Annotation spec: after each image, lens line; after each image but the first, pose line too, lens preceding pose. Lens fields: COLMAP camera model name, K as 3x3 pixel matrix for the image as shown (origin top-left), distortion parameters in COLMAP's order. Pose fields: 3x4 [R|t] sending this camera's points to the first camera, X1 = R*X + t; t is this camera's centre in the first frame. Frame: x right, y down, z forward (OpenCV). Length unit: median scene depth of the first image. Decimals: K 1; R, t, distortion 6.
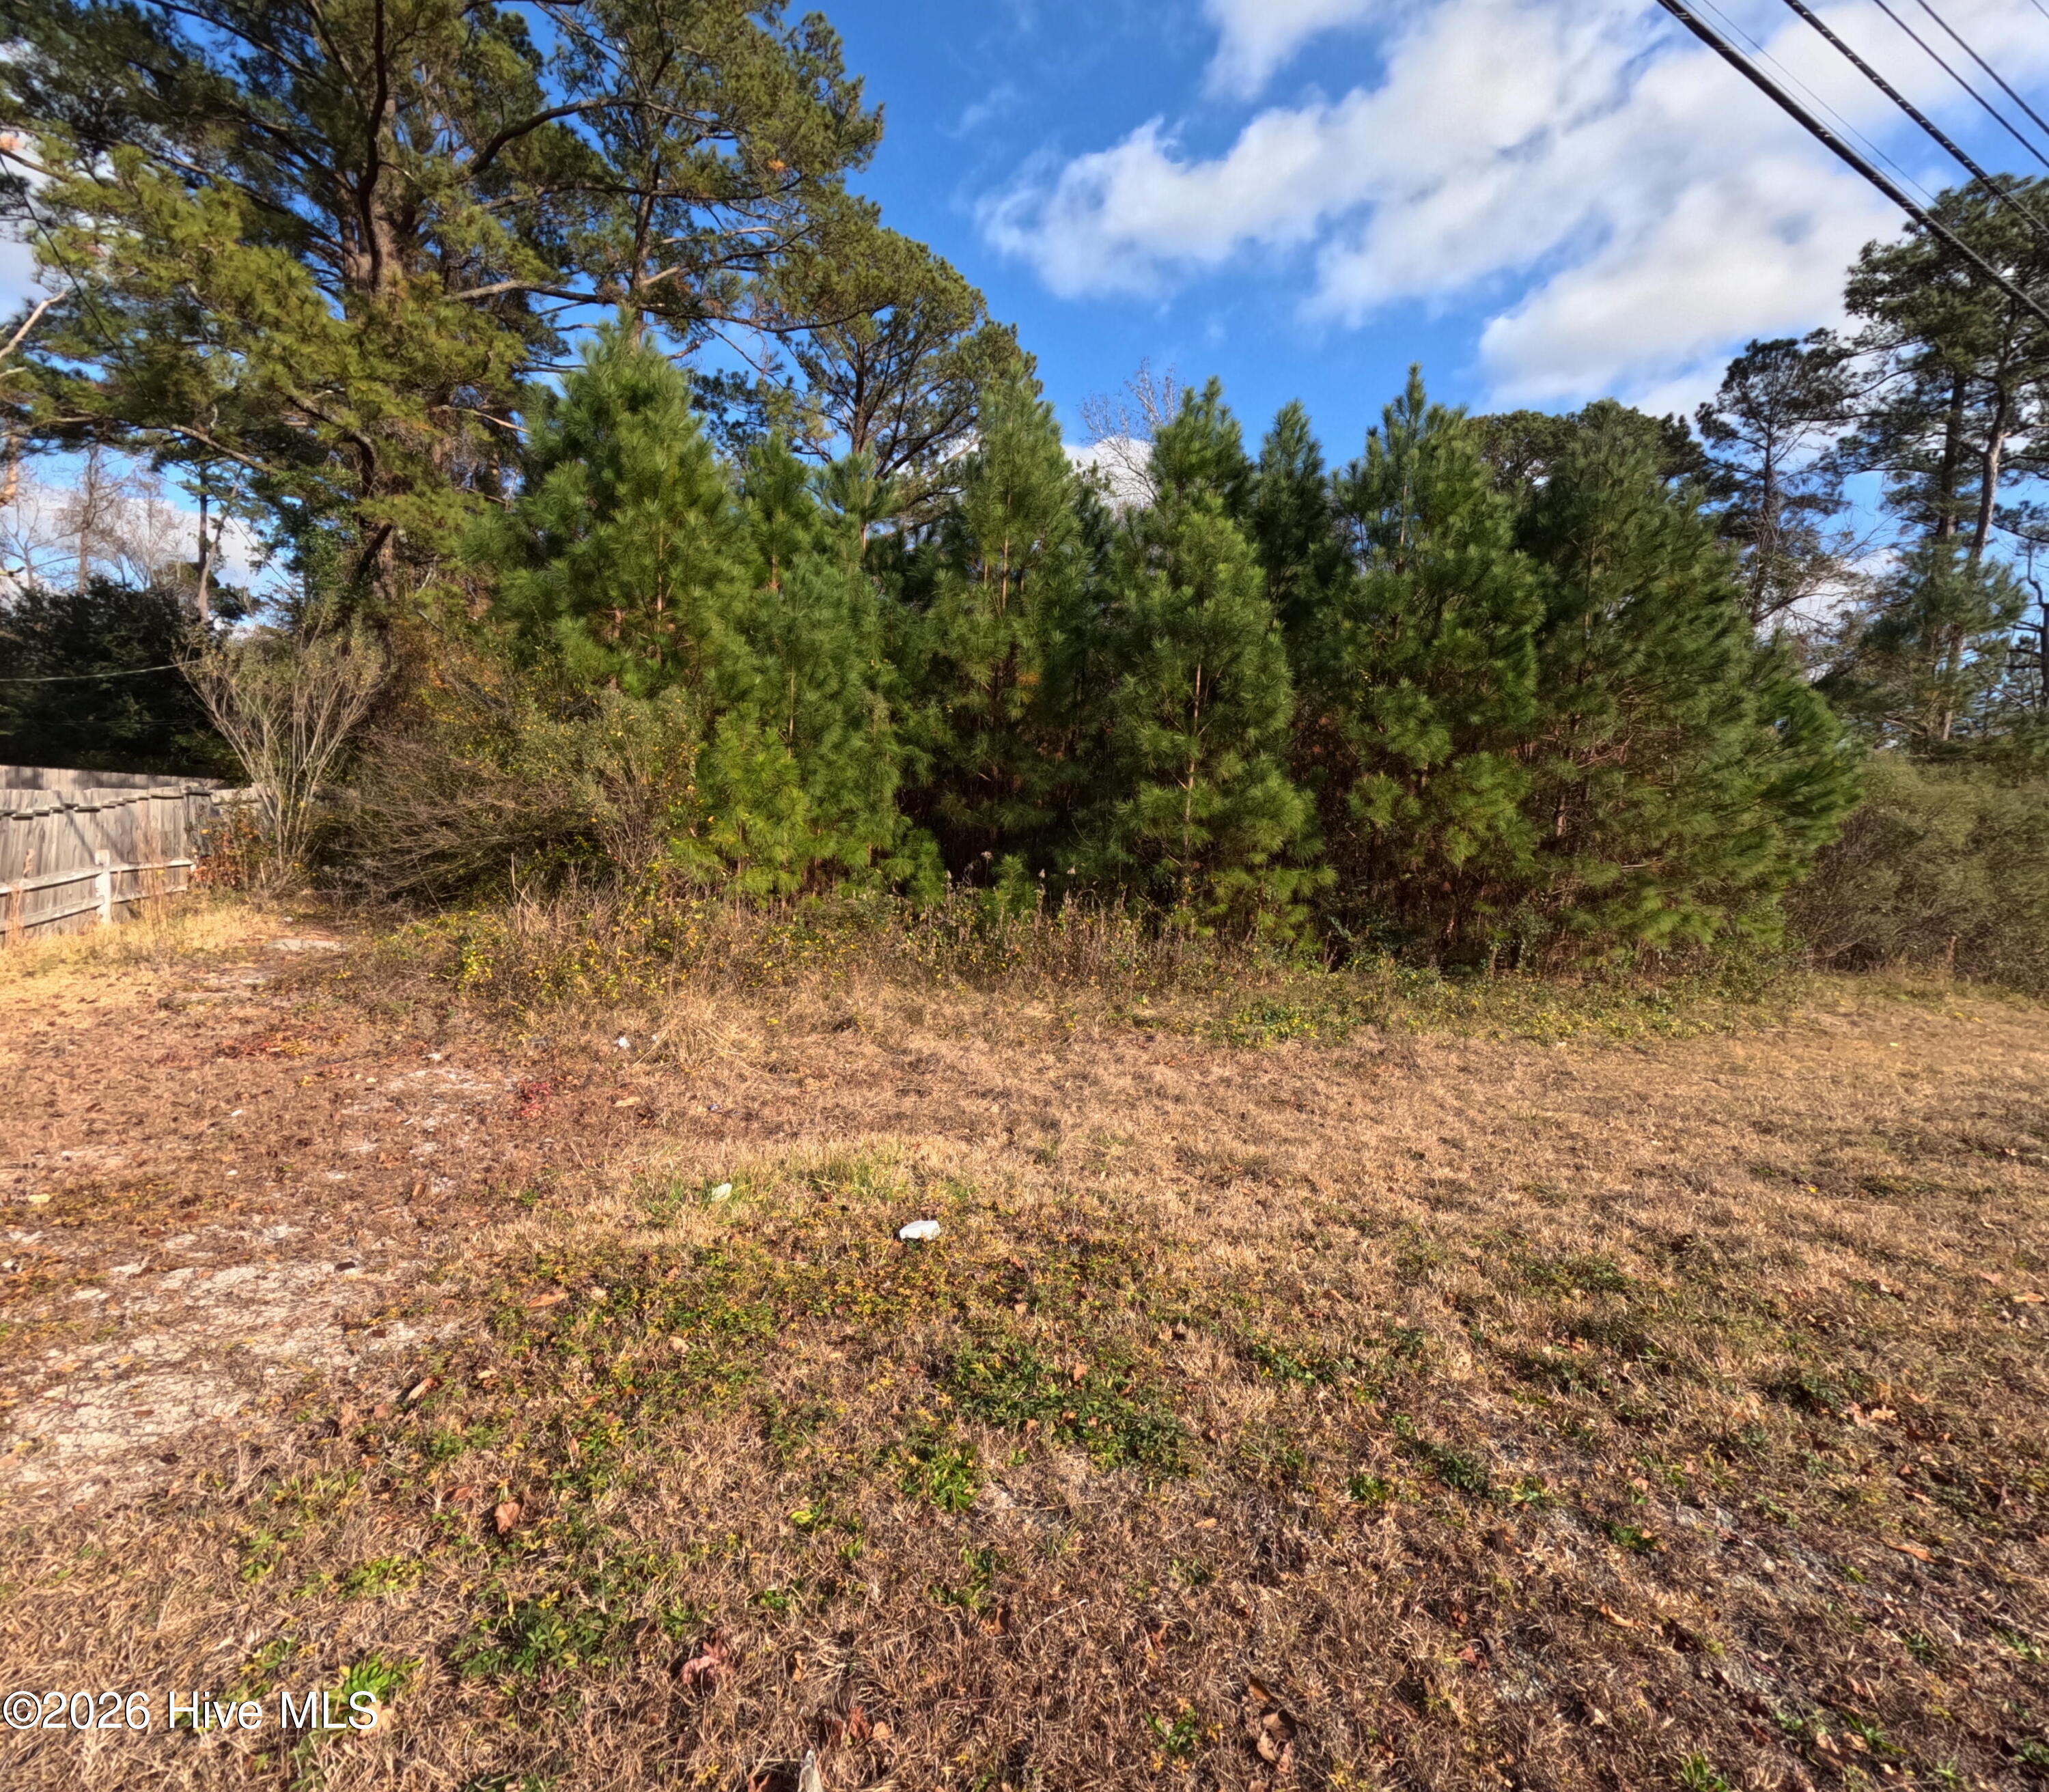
lens RADIAL K [[980.8, 0, 1019.8], [0, 980.8, 905.4], [0, 0, 1]] dist [-0.001654, 0.005236]
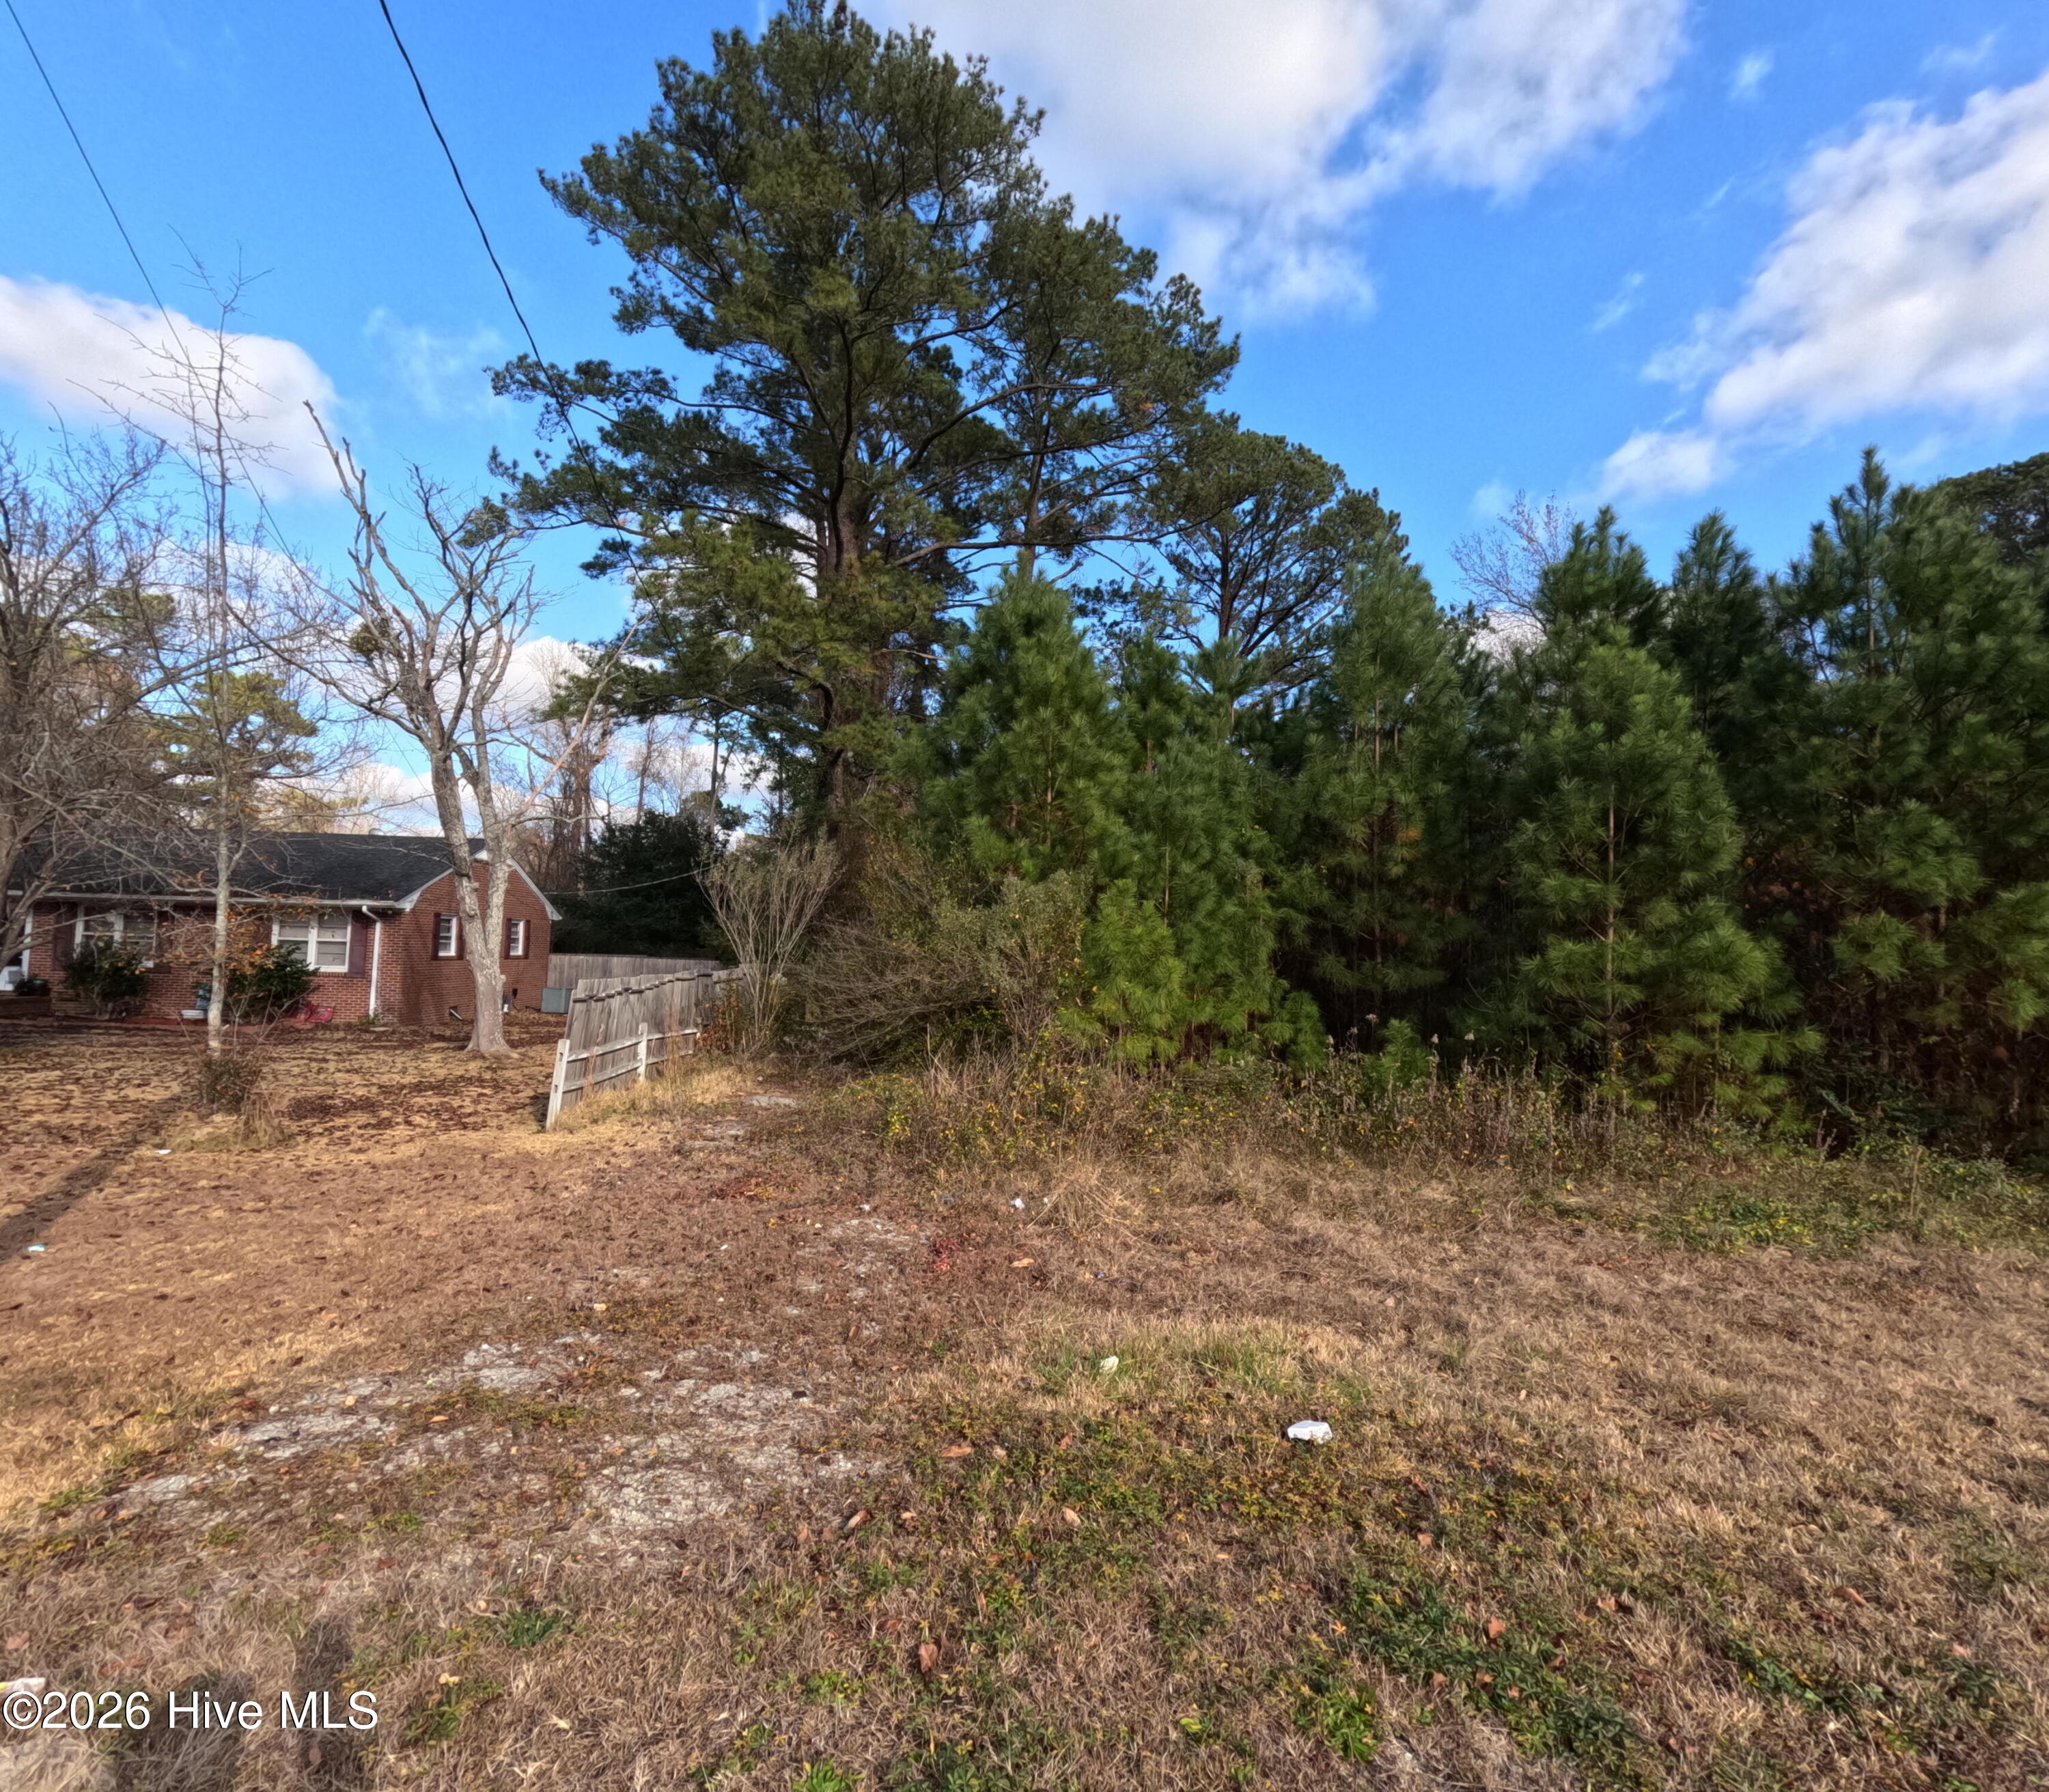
lens RADIAL K [[982.5, 0, 1023.7], [0, 982.5, 907.7], [0, 0, 1]] dist [0.002437, 0.001248]
pose [[0.930151, -0.051994, -0.363476, 0.010073], [-0.005410, 0.987875, -0.155157, -0.015657], [0.367137, 0.146286, 0.918592, -0.039079]]
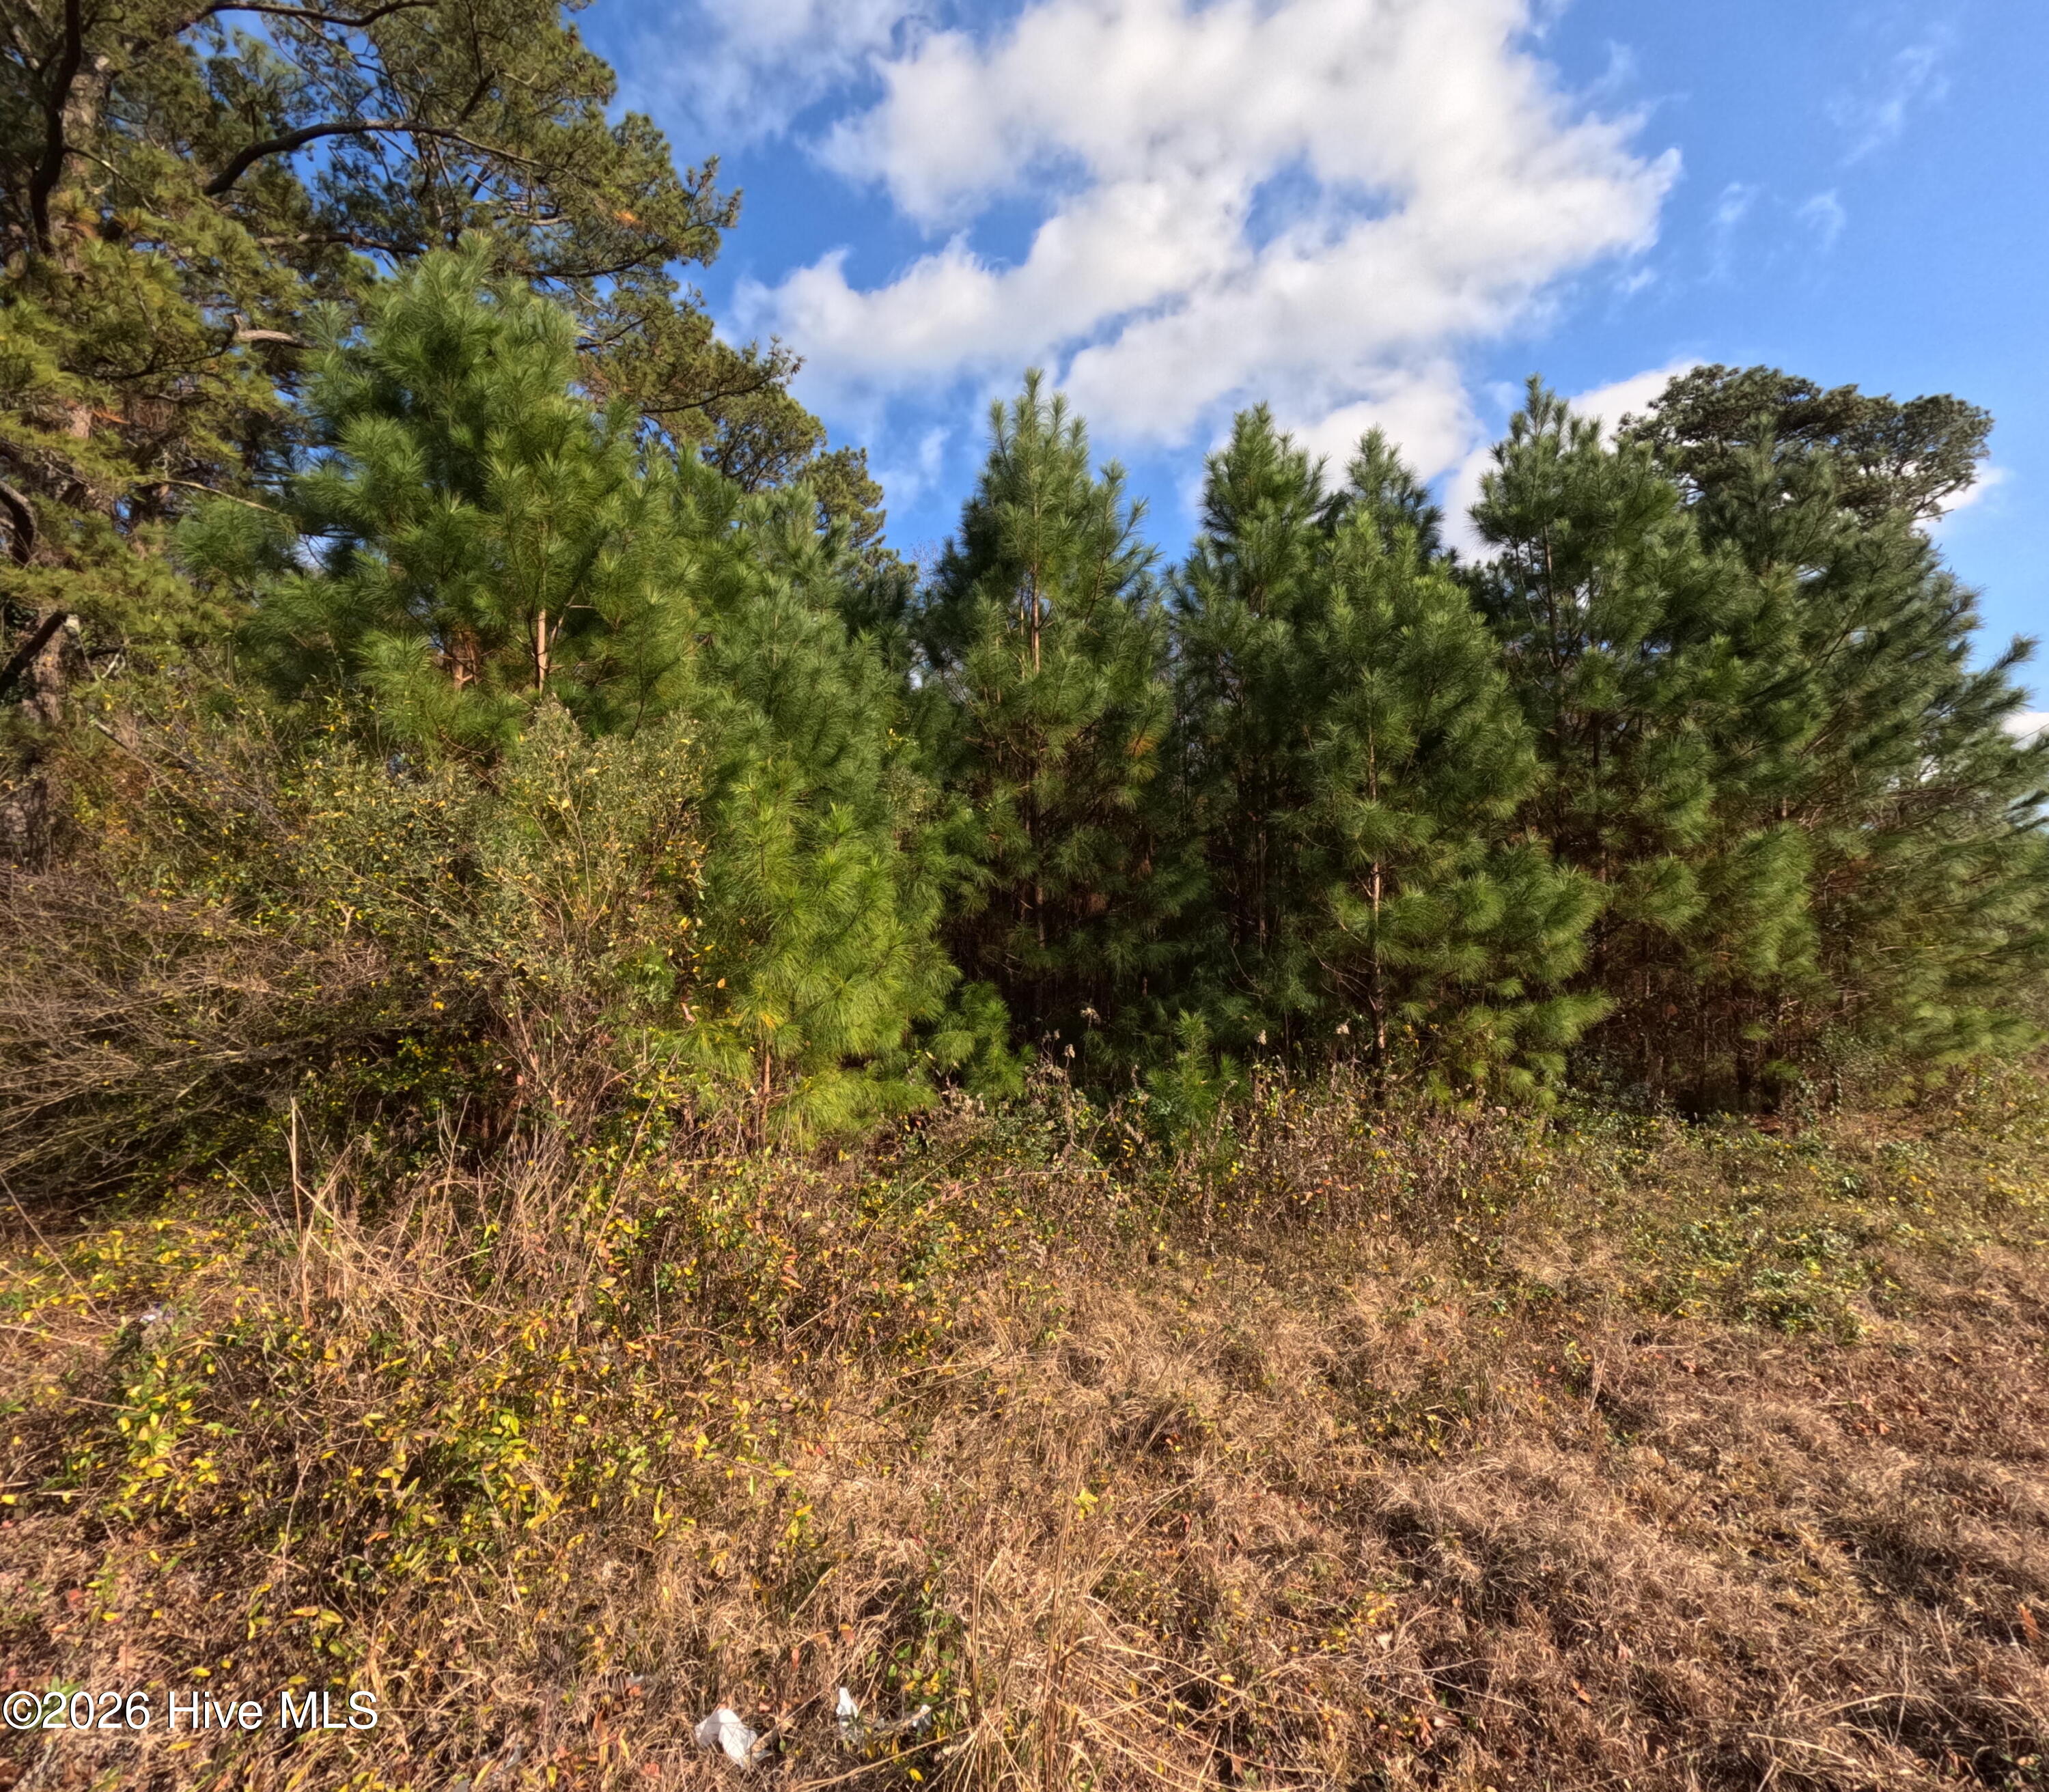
lens RADIAL K [[982.5, 0, 1023.7], [0, 982.5, 907.7], [0, 0, 1]] dist [0.002437, 0.001248]
pose [[0.976916, -0.054392, 0.206582, -0.479643], [0.086000, 0.985353, -0.147255, -0.067971], [-0.195547, 0.161622, 0.967285, 0.857895]]
